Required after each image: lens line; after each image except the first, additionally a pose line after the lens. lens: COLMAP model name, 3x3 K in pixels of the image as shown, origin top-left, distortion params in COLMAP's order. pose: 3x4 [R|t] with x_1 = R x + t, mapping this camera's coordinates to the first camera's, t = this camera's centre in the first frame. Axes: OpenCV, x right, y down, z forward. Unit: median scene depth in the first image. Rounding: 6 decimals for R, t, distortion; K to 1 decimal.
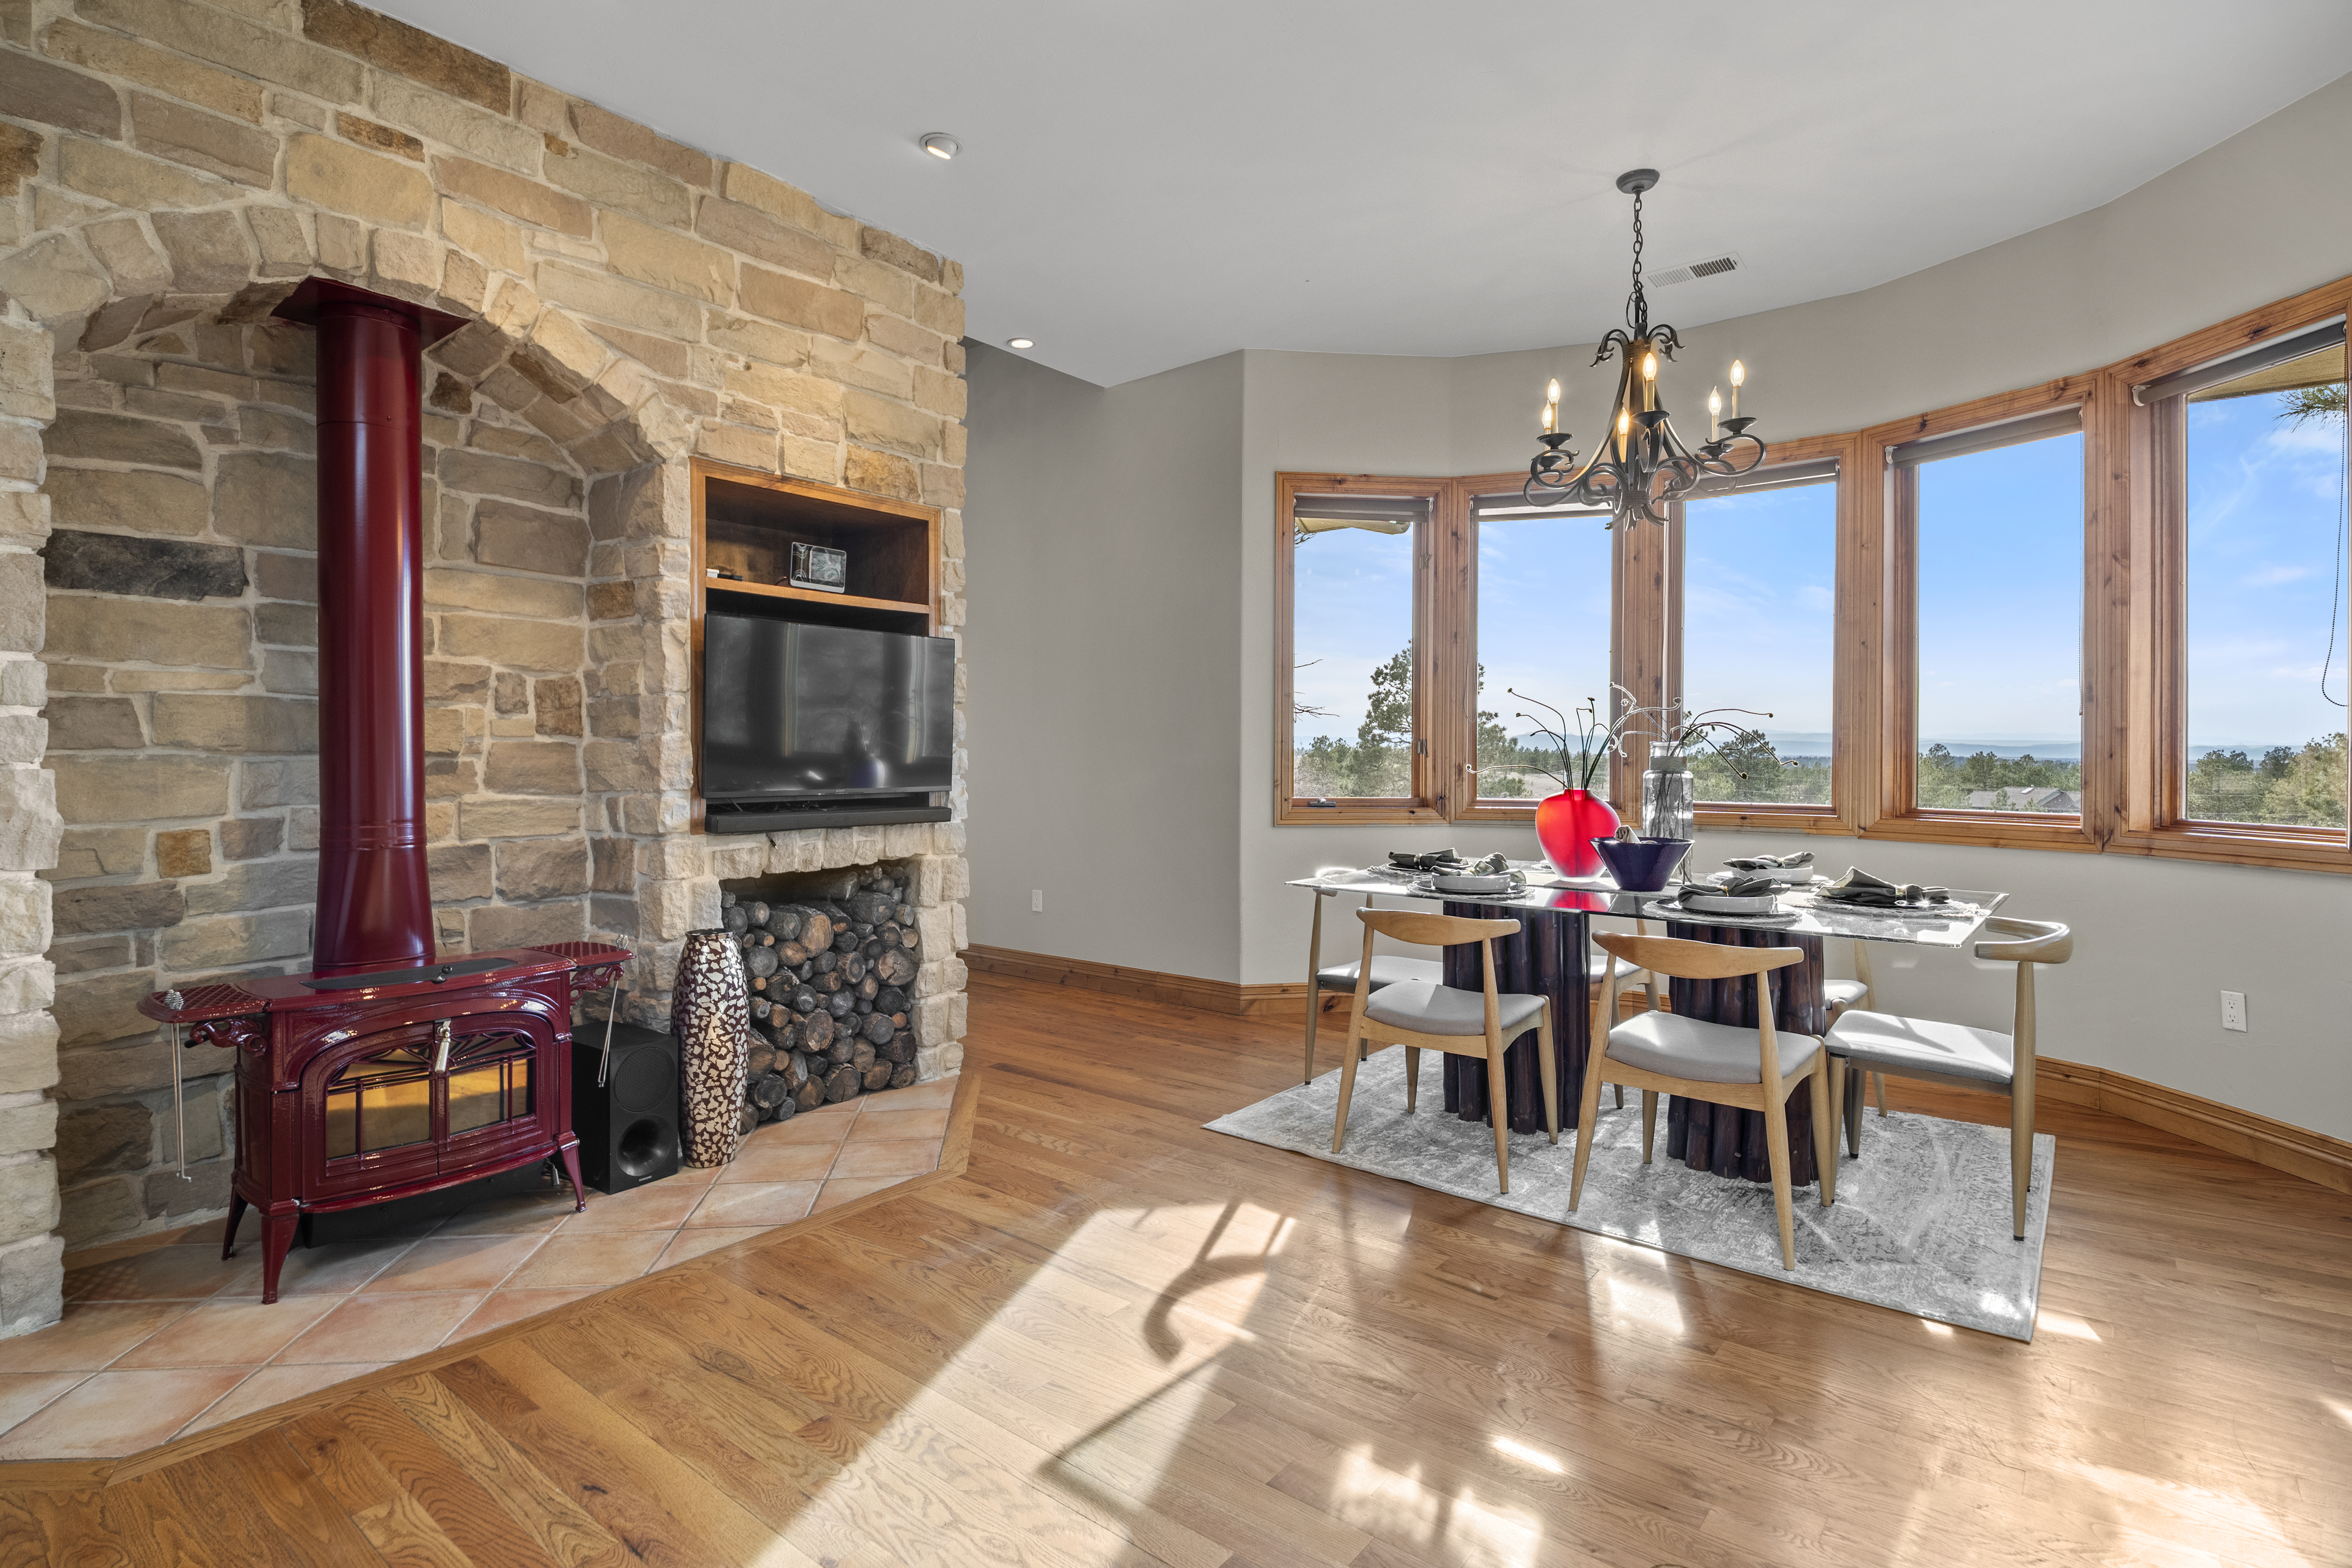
lens RADIAL K [[1161.9, 0, 1182.9], [0, 1161.9, 760.5], [0, 0, 1]] dist [0.005098, 0.000247]
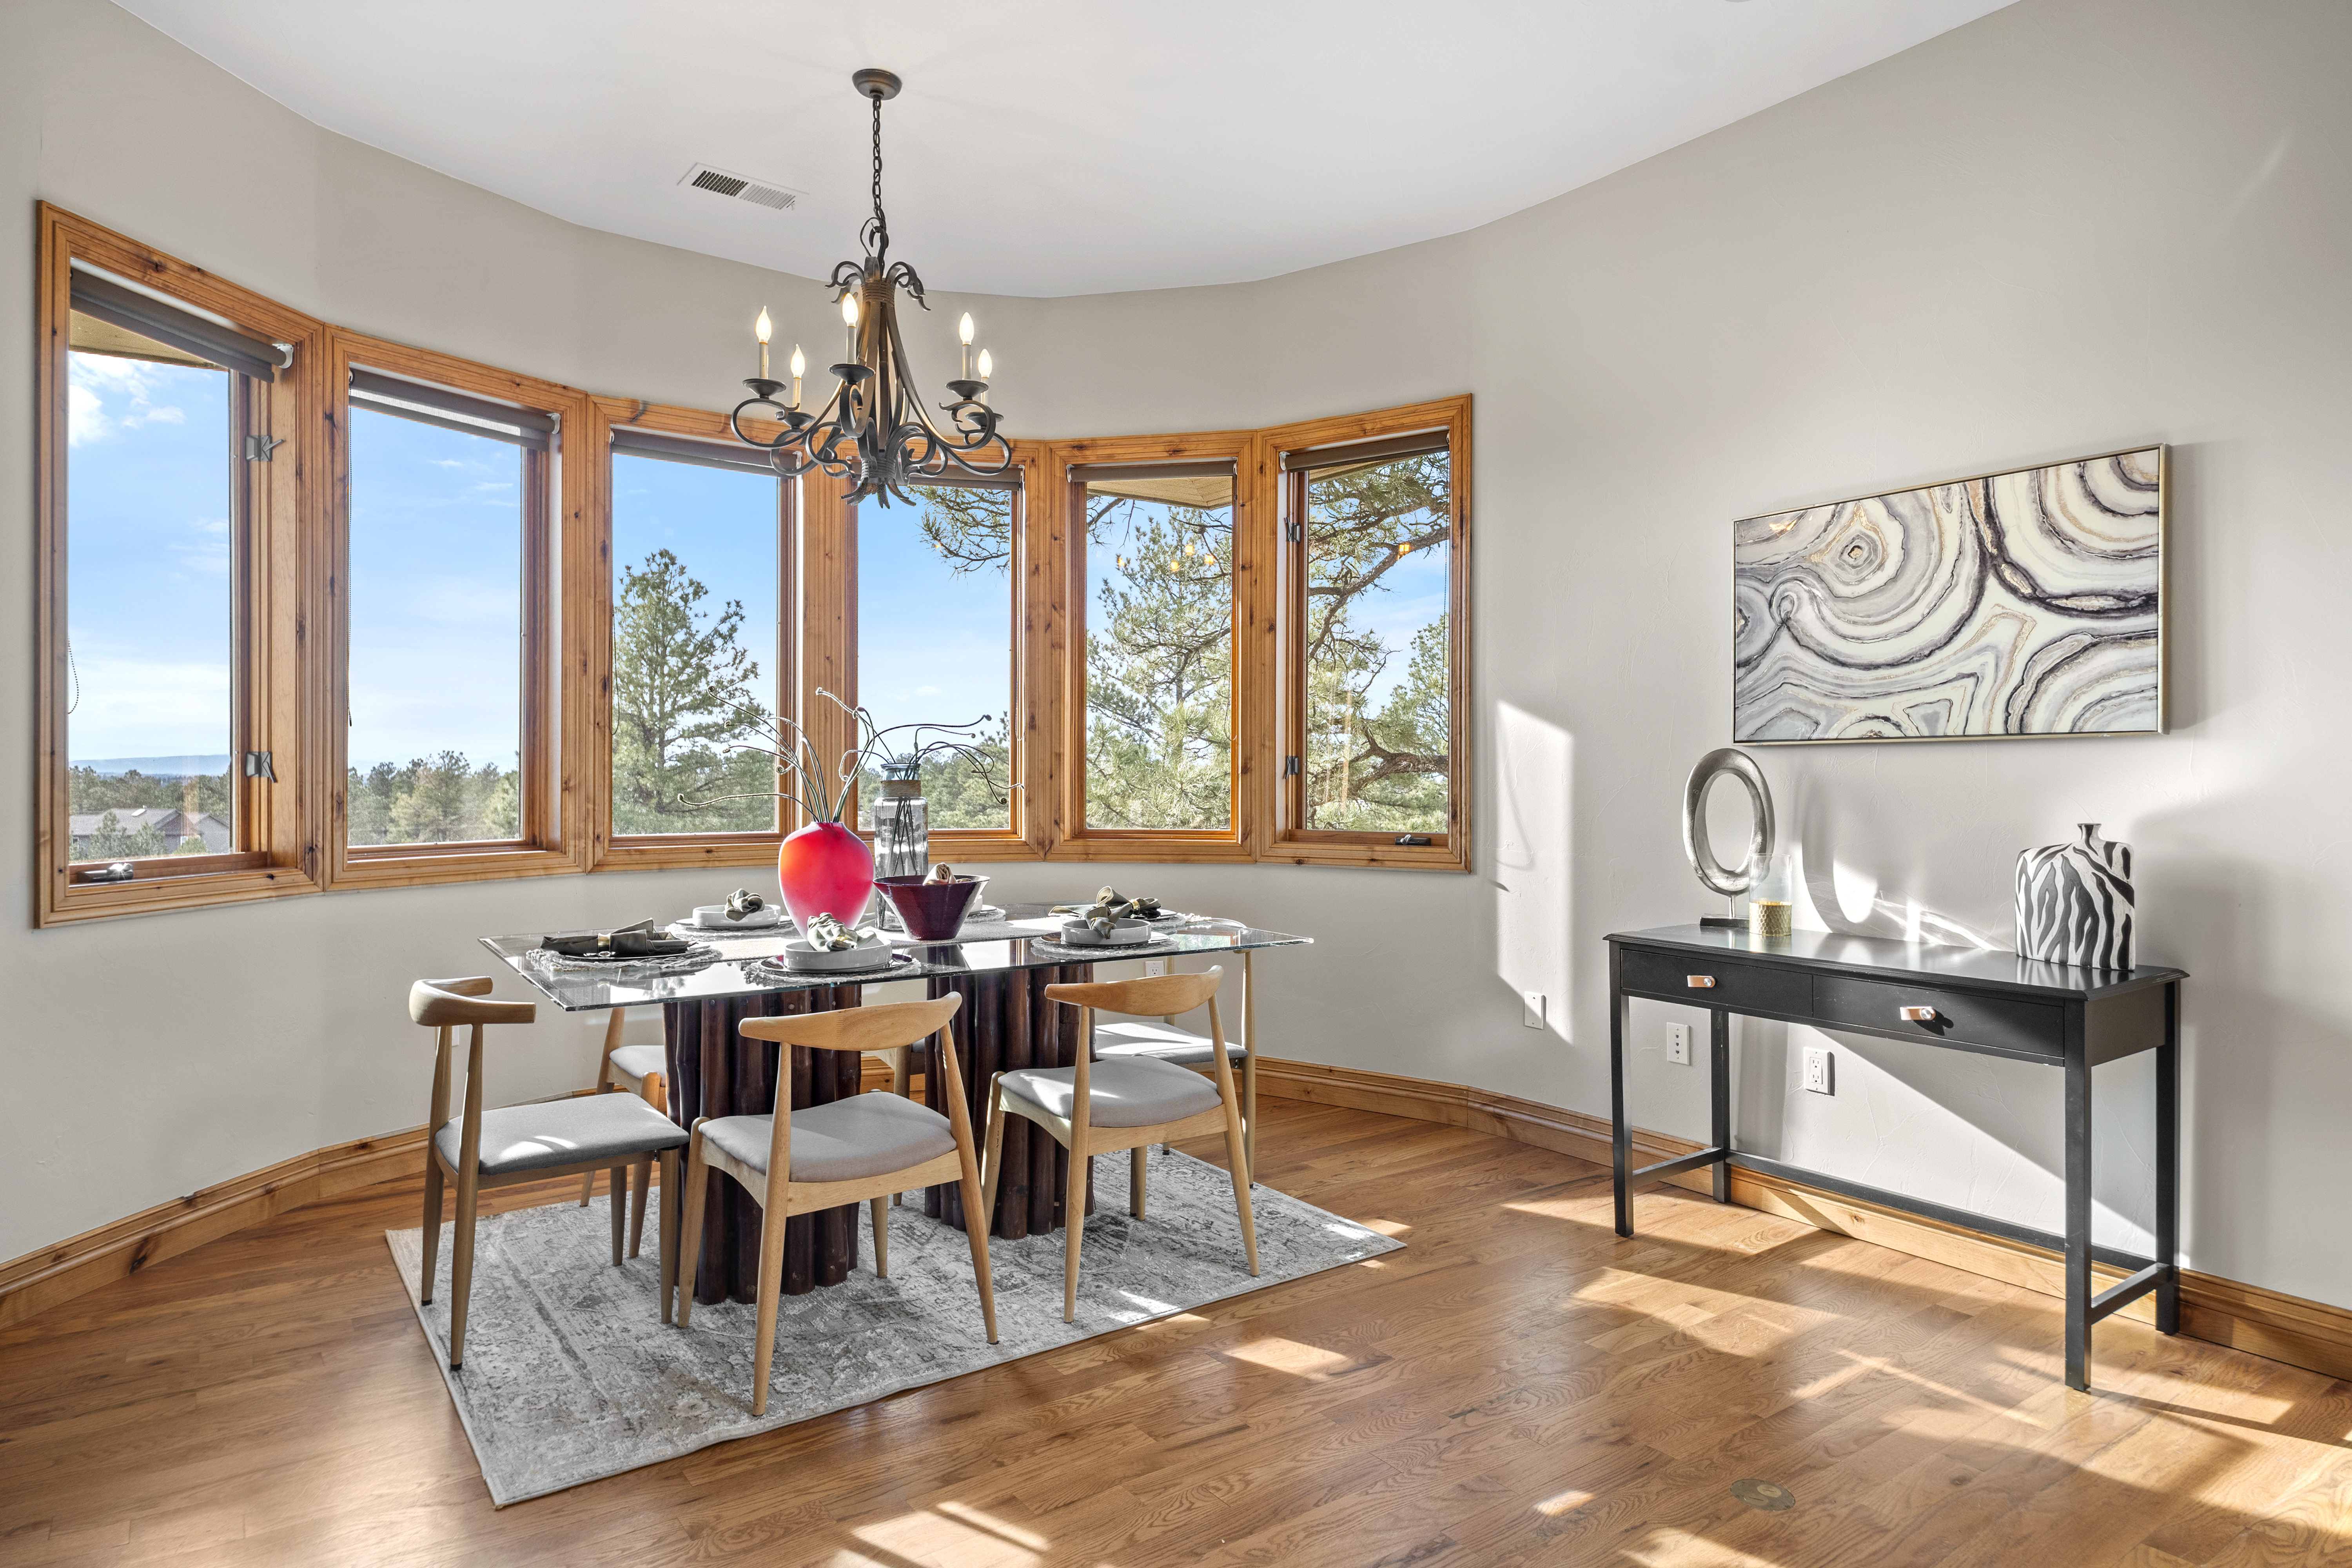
lens RADIAL K [[1345.0, 0, 1181.7], [0, 1345.0, 771.9], [0, 0, 1]] dist [0.002570, -0.003993]
pose [[0.254698, -0.001456, 0.967020, -0.460707], [0.004494, 0.999990, 0.000322, -0.008870], [-0.967010, 0.004264, 0.254702, 0.527709]]
